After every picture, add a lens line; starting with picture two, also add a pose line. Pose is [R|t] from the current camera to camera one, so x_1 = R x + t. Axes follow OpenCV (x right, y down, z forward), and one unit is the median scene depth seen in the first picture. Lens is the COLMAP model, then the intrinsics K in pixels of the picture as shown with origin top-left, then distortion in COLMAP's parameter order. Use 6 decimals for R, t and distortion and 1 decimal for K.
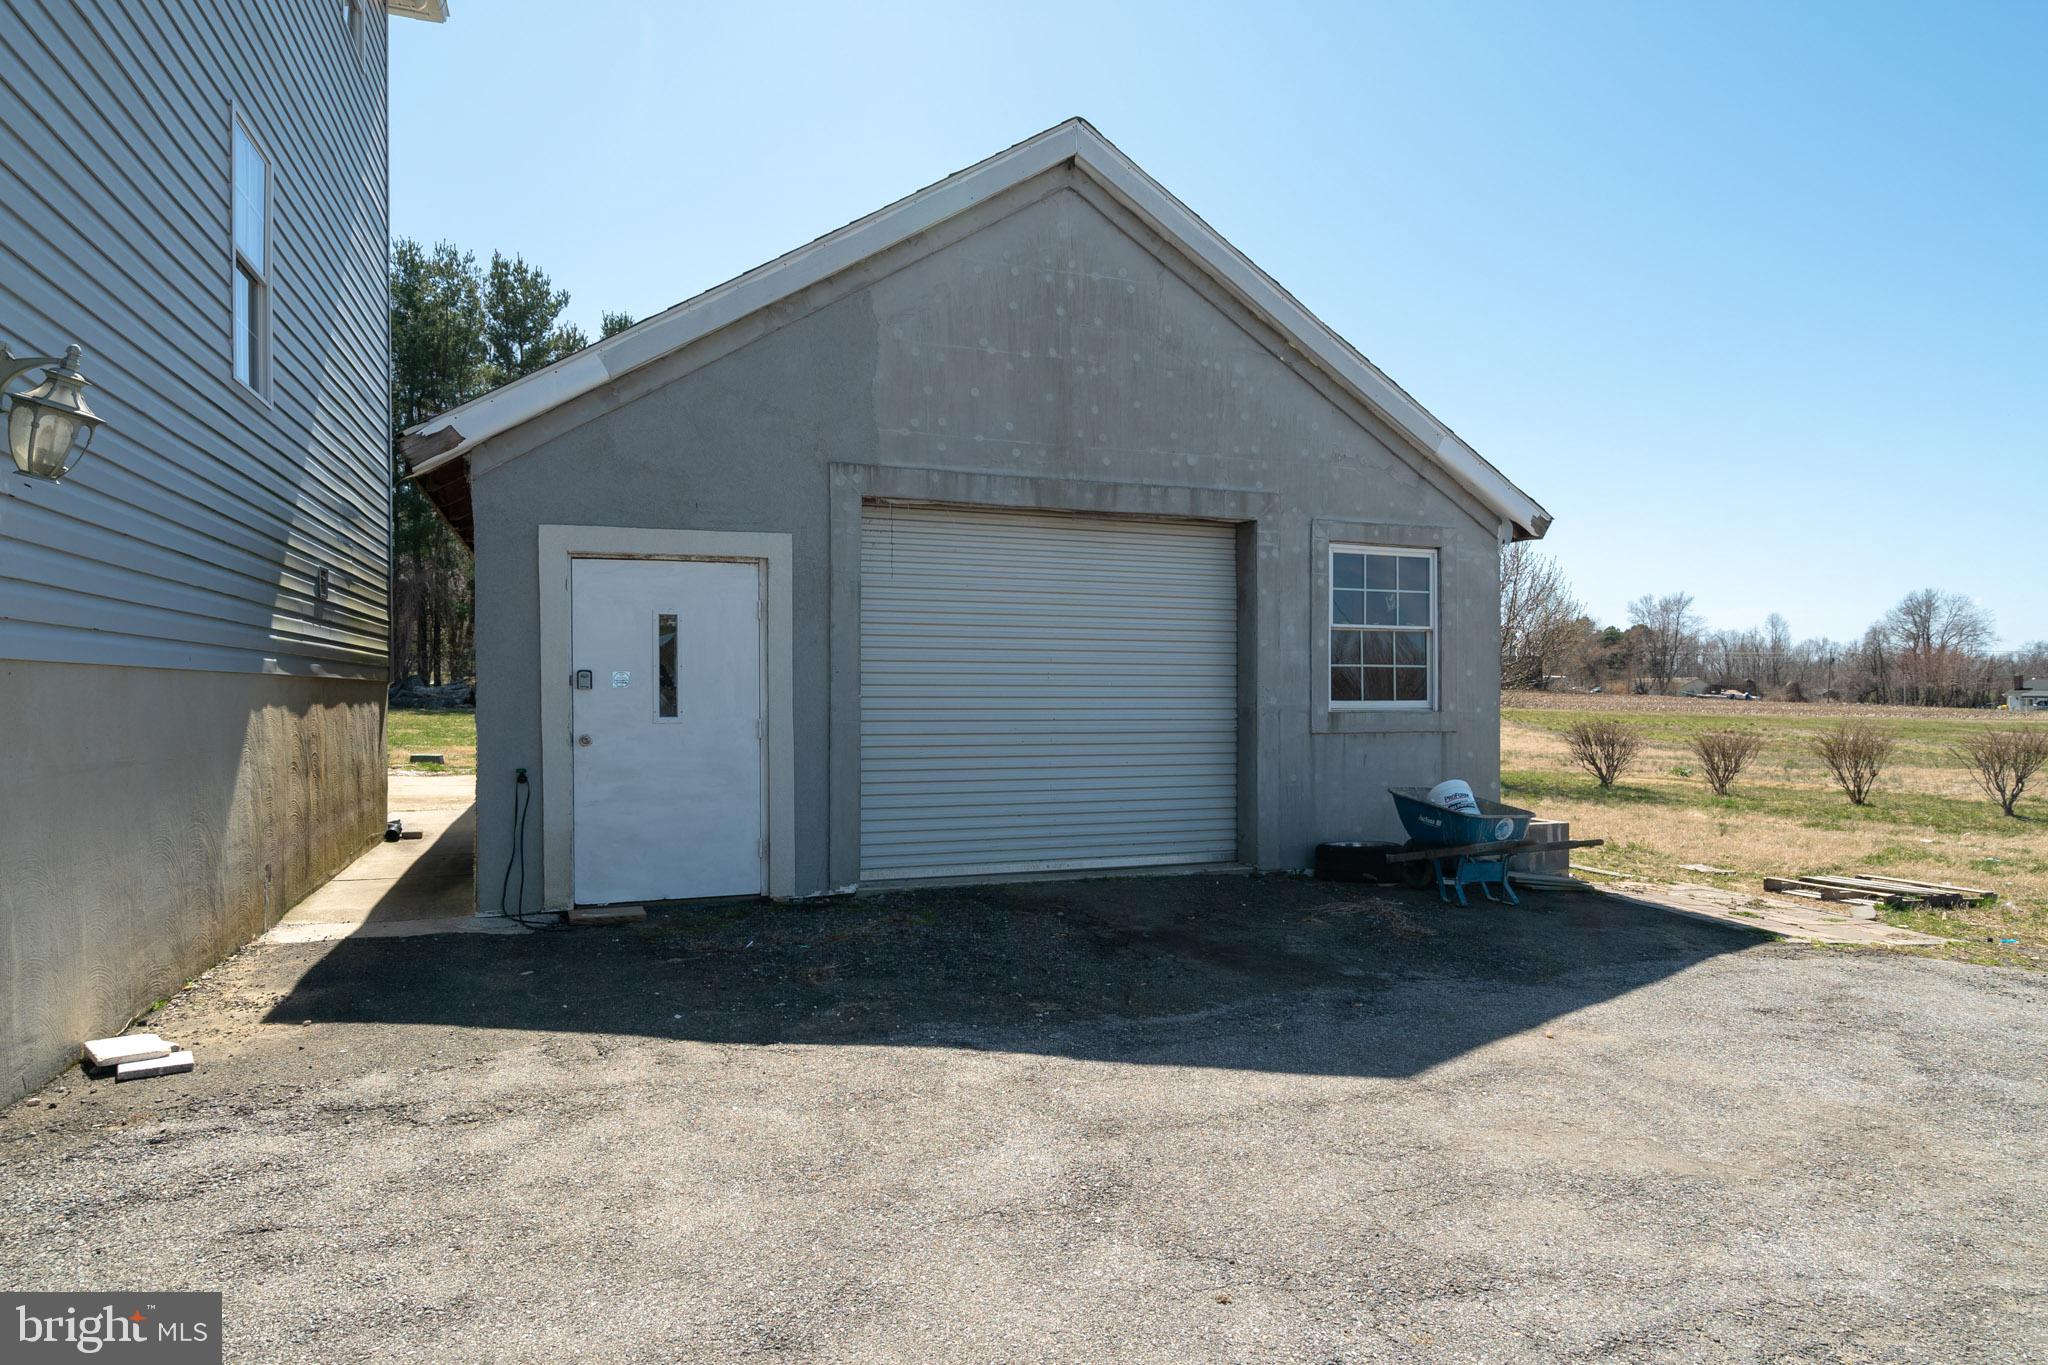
lens RADIAL K [[1168.1, 0, 1030.5], [0, 1168.1, 695.6], [0, 0, 1]] dist [0.005621, 0.000148]
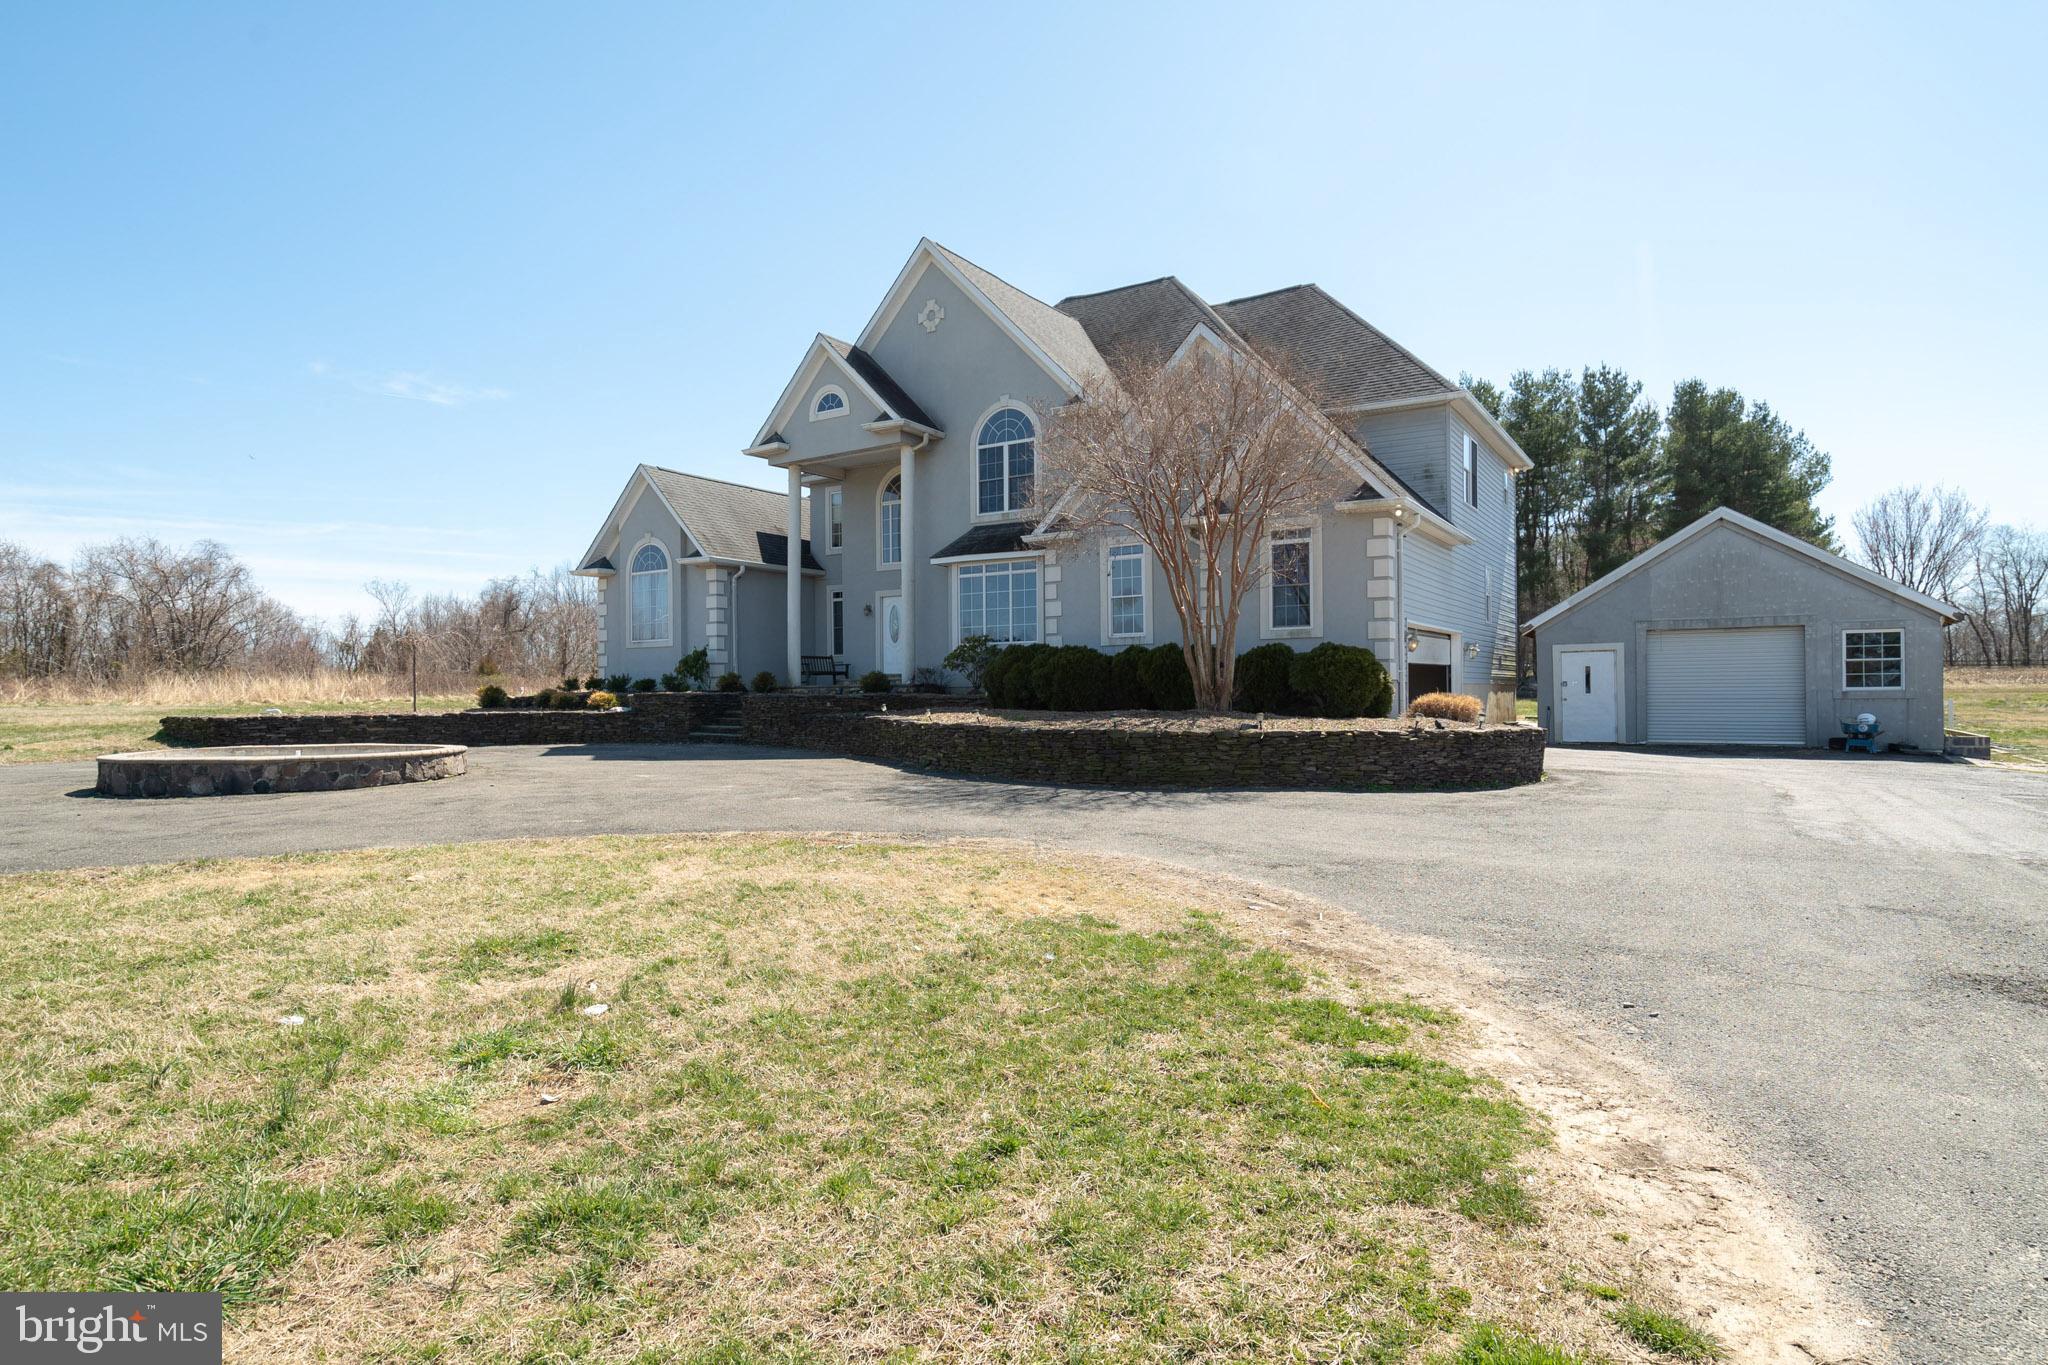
lens RADIAL K [[1121.3, 0, 1026.6], [0, 1121.3, 689.1], [0, 0, 1]] dist [-0.002084, -0.000110]
pose [[0.612768, -0.010088, -0.790199, 0.175983], [0.008478, 0.999945, -0.006190, 0.001357], [0.790218, -0.002906, 0.612819, -0.324147]]
